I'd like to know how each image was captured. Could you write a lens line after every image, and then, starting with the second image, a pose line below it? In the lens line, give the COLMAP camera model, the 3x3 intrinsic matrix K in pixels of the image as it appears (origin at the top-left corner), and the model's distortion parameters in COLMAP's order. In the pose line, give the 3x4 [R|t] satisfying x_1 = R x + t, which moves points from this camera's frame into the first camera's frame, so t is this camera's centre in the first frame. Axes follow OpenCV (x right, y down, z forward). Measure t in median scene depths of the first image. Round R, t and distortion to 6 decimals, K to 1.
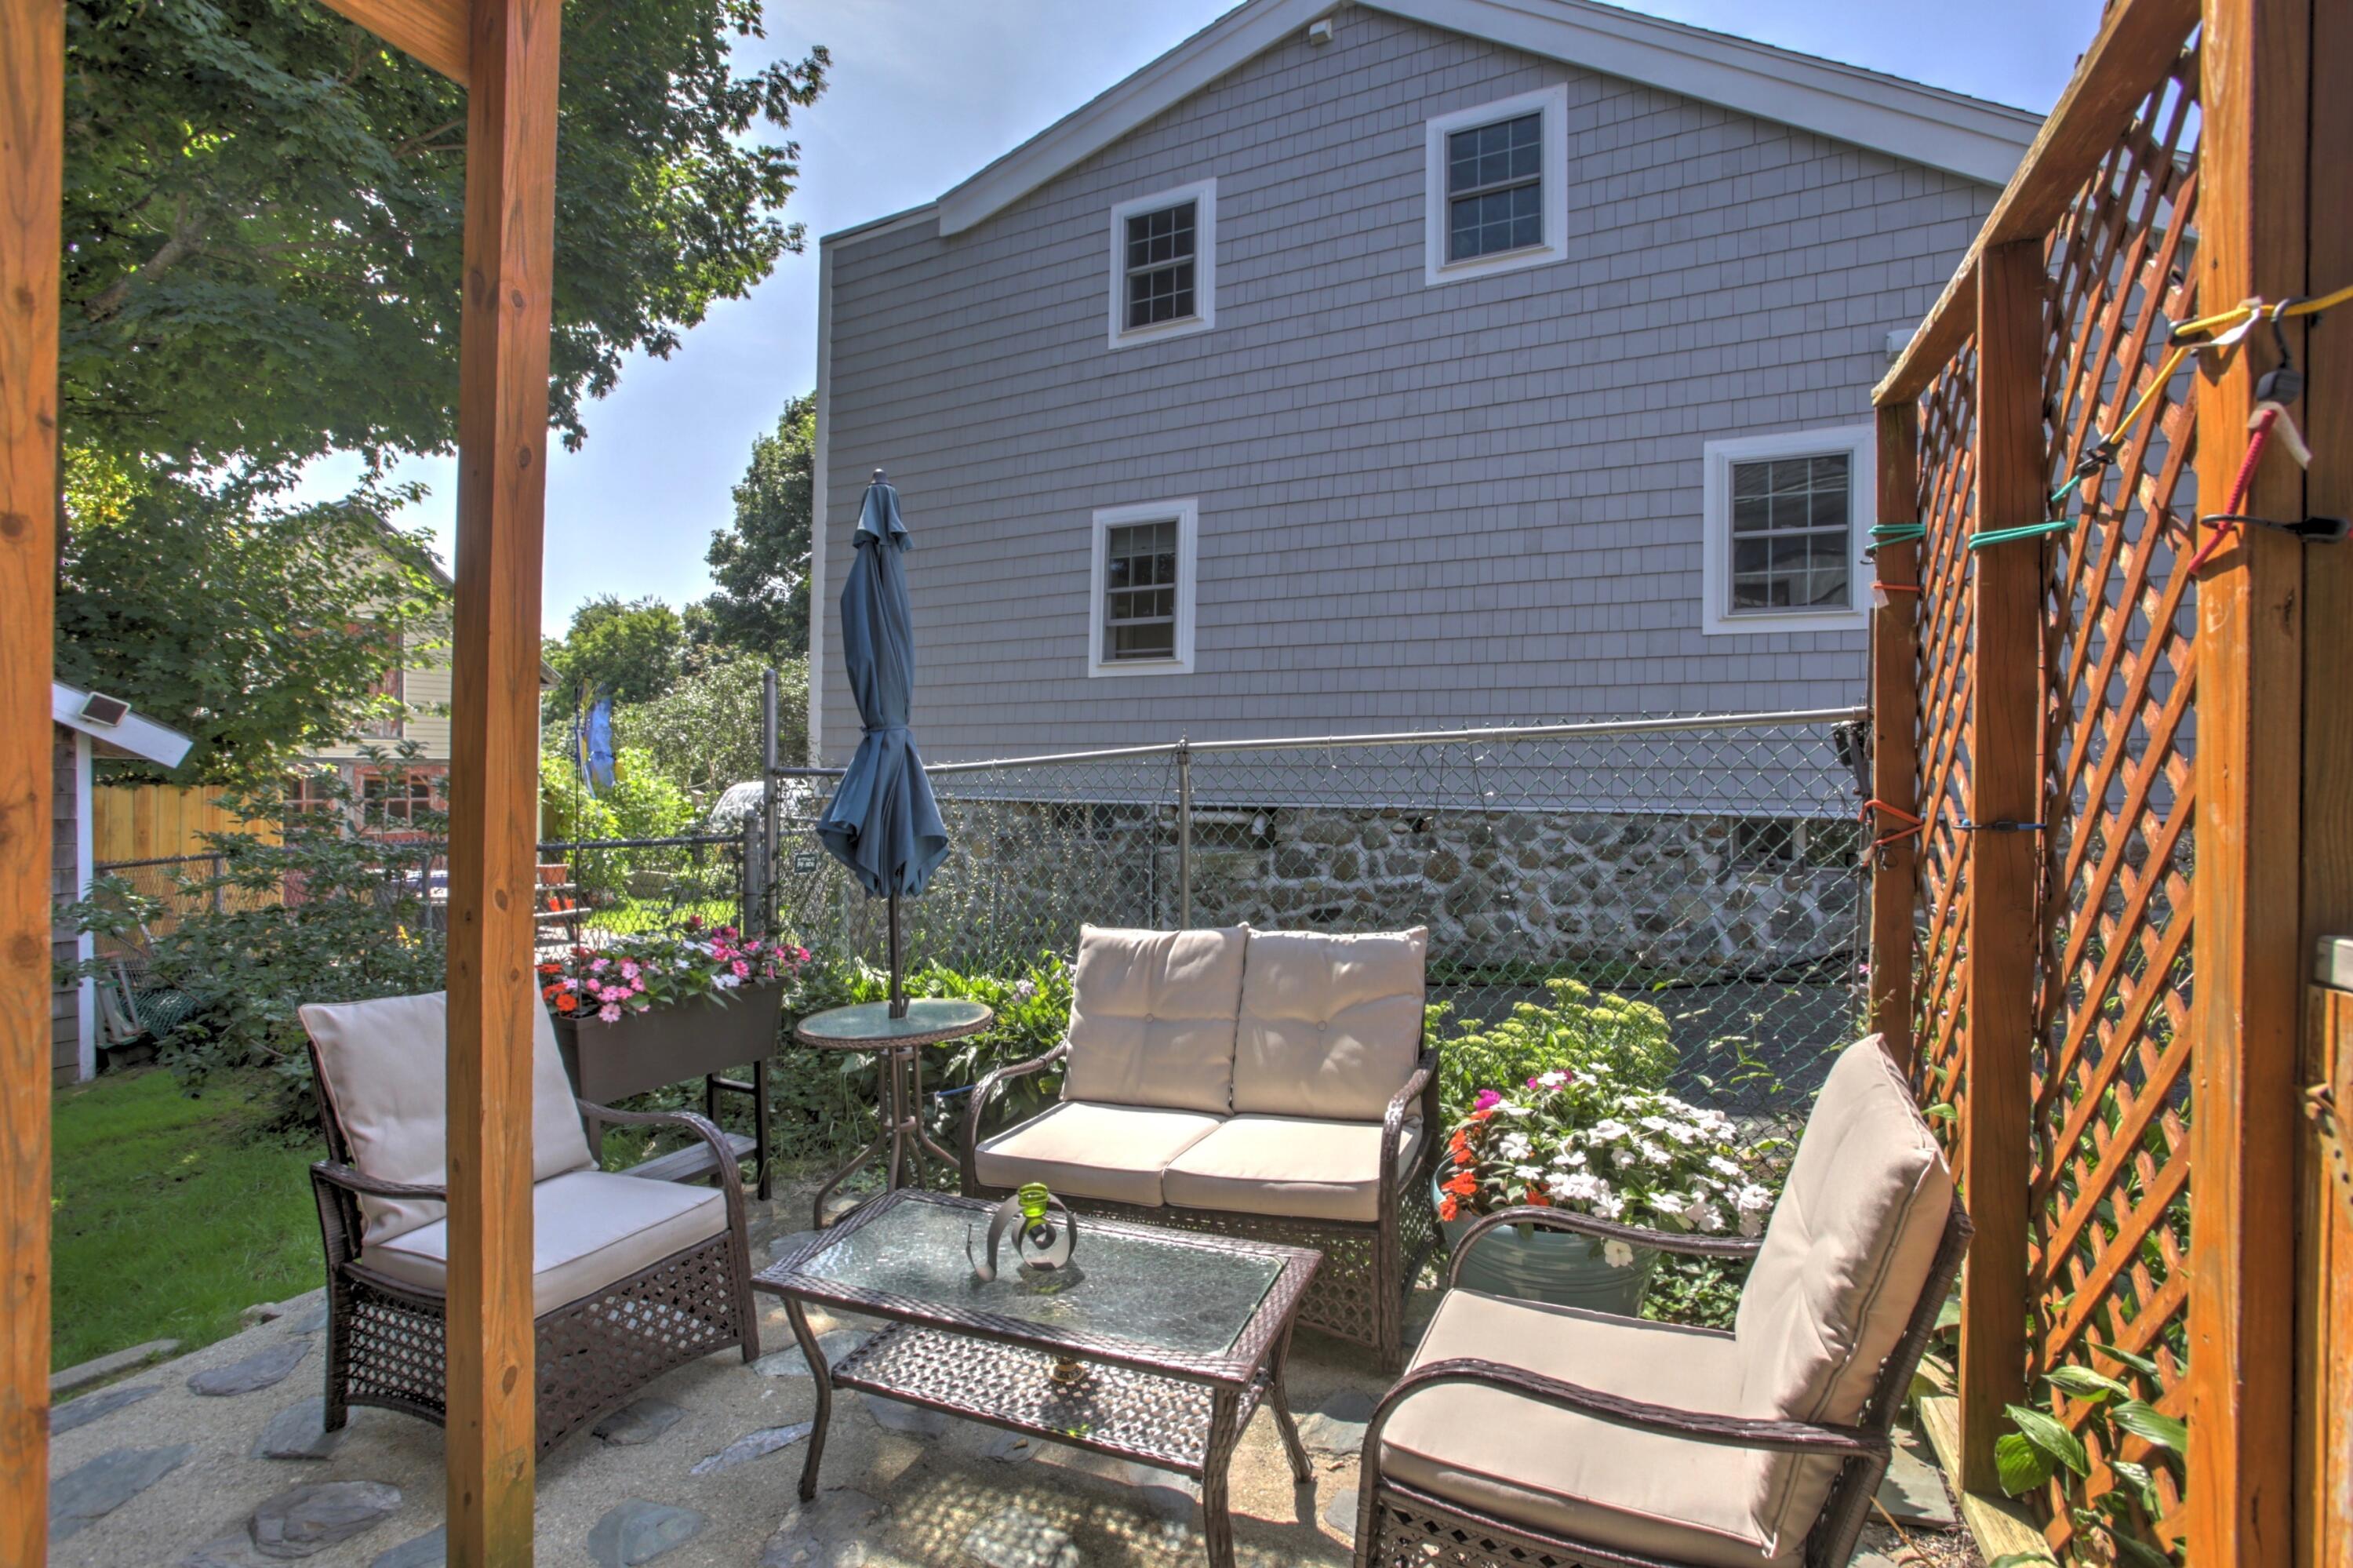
lens RADIAL K [[1110.1, 0, 1183.3], [0, 1110.1, 772.5], [0, 0, 1]] dist [-0.040749, 0.010605]
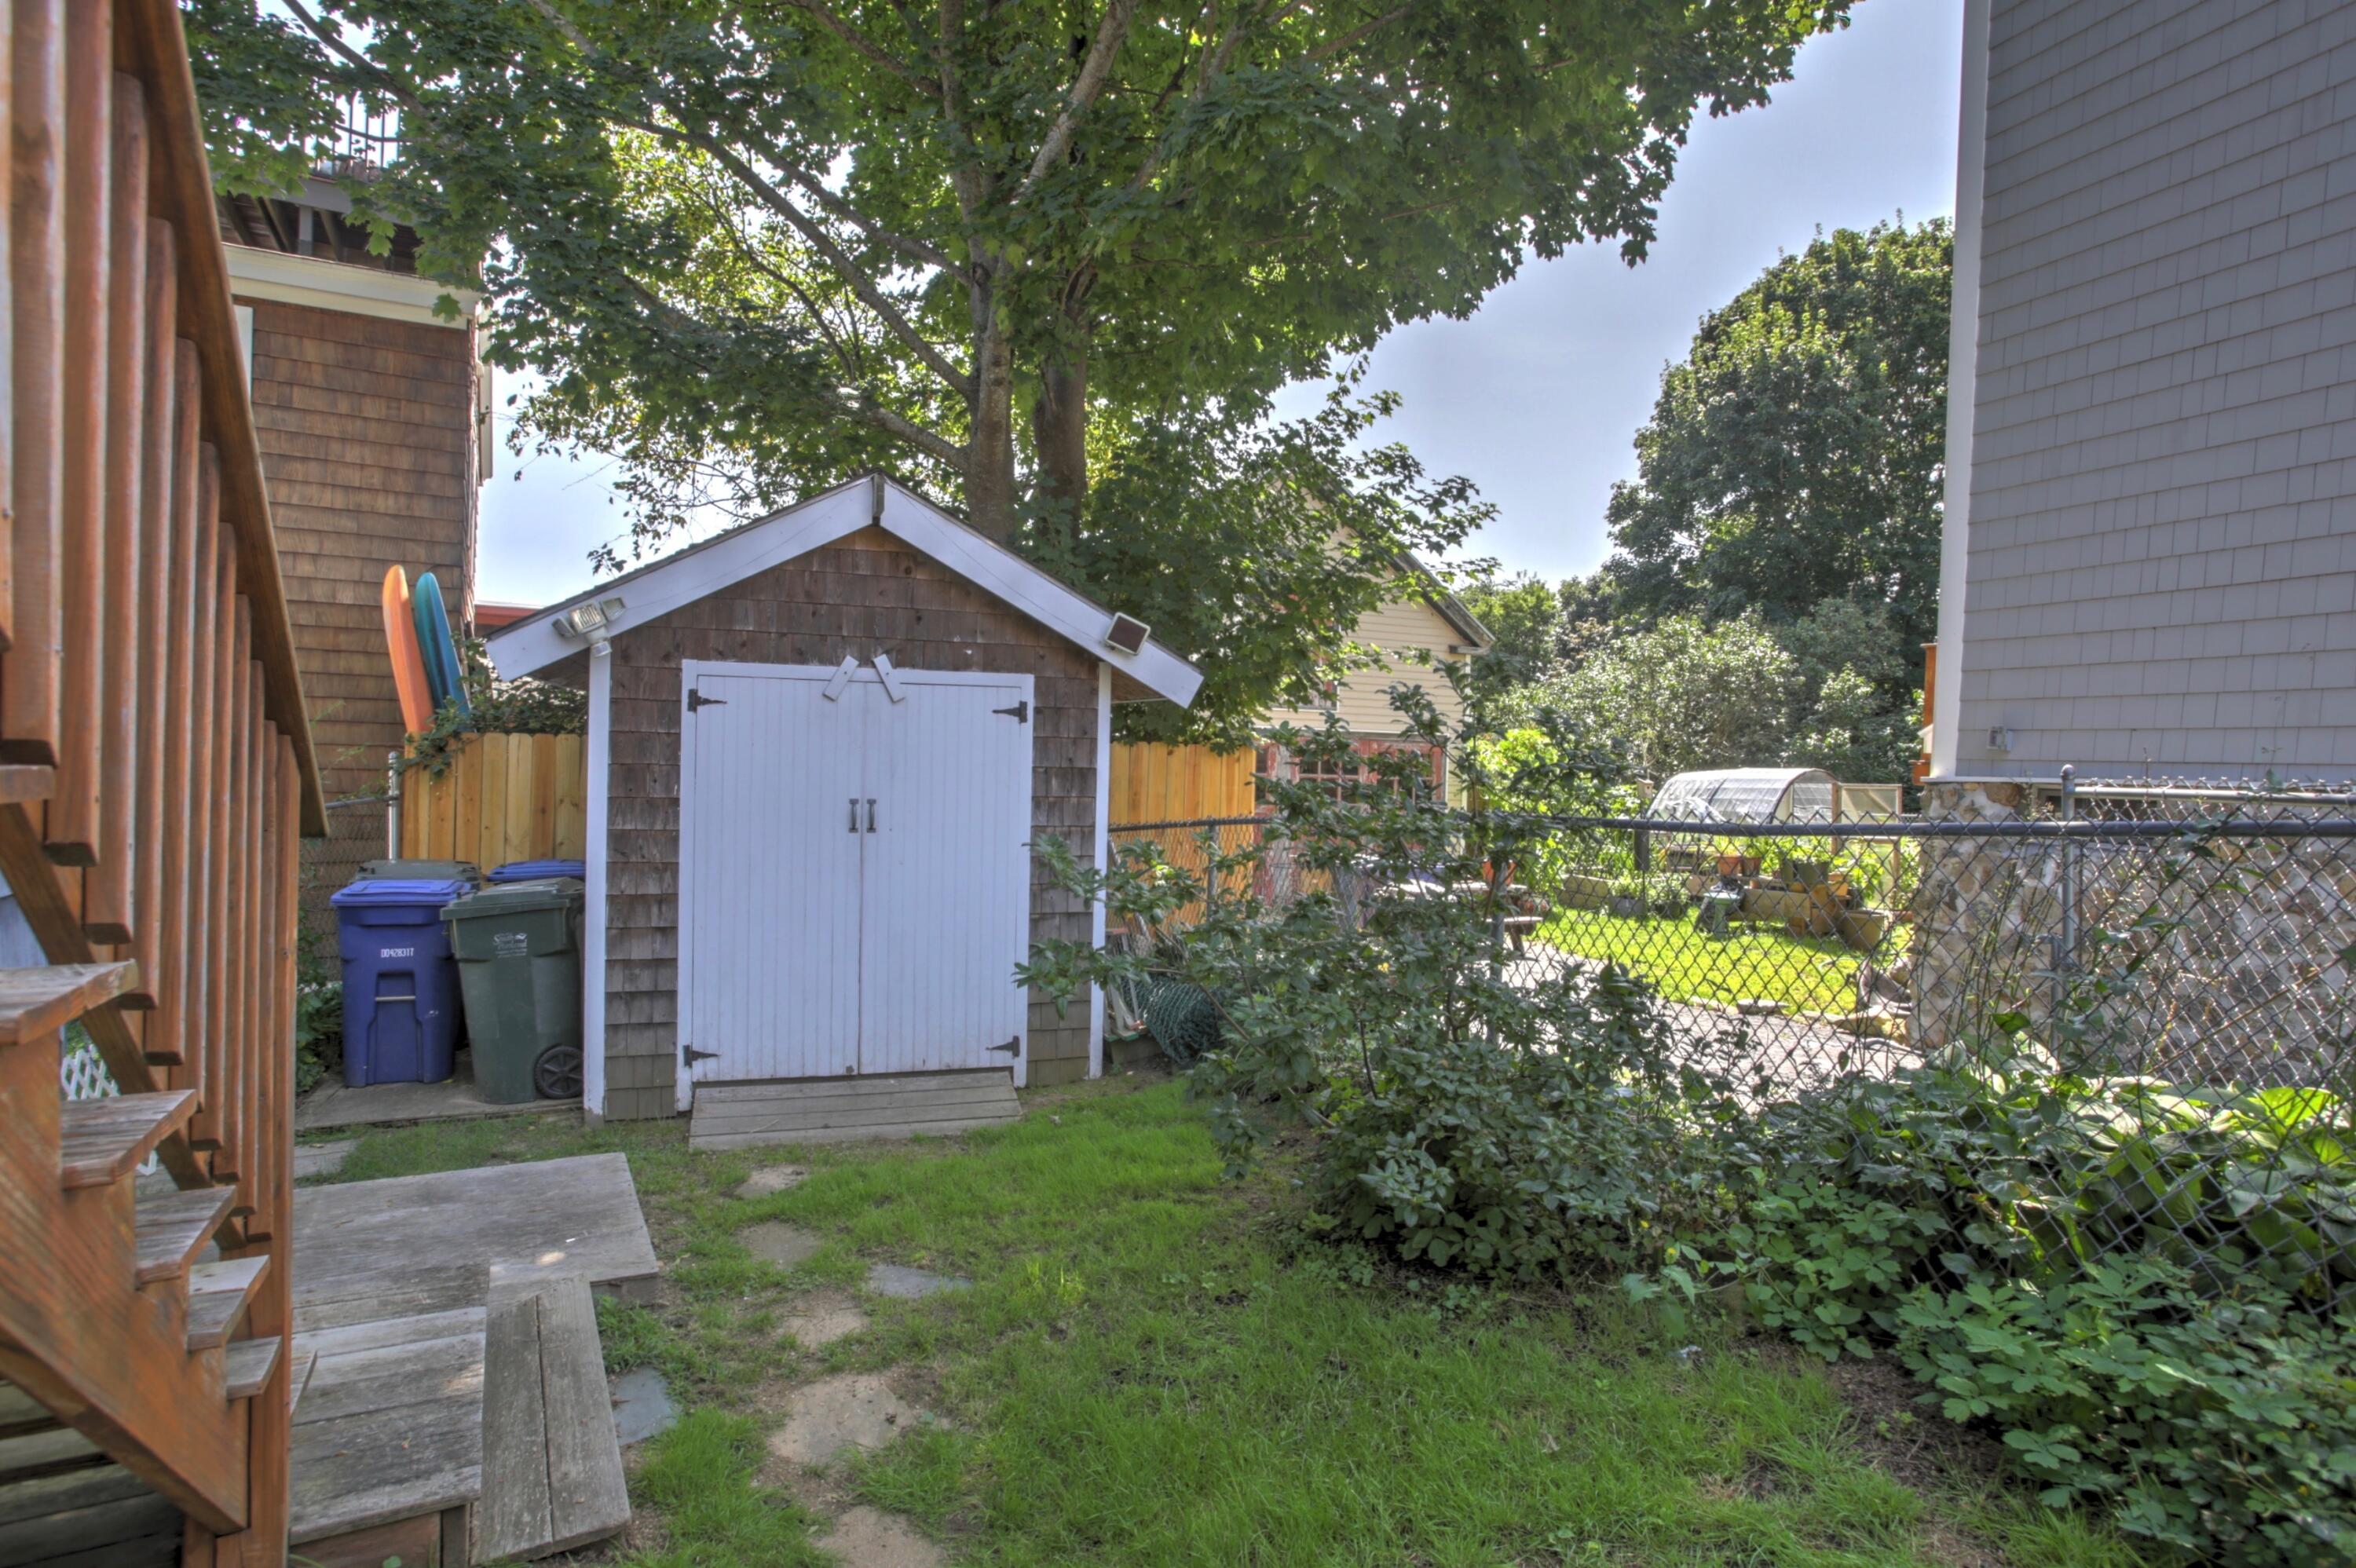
lens RADIAL K [[1204.2, 0, 1170.9], [0, 1204.2, 778.5], [0, 0, 1]] dist [-0.022850, 0.001604]
pose [[0.760147, 0.029936, -0.649062, -0.088114], [-0.027405, 0.999526, 0.014004, 0.008659], [0.649173, 0.007143, 0.760607, 0.075993]]
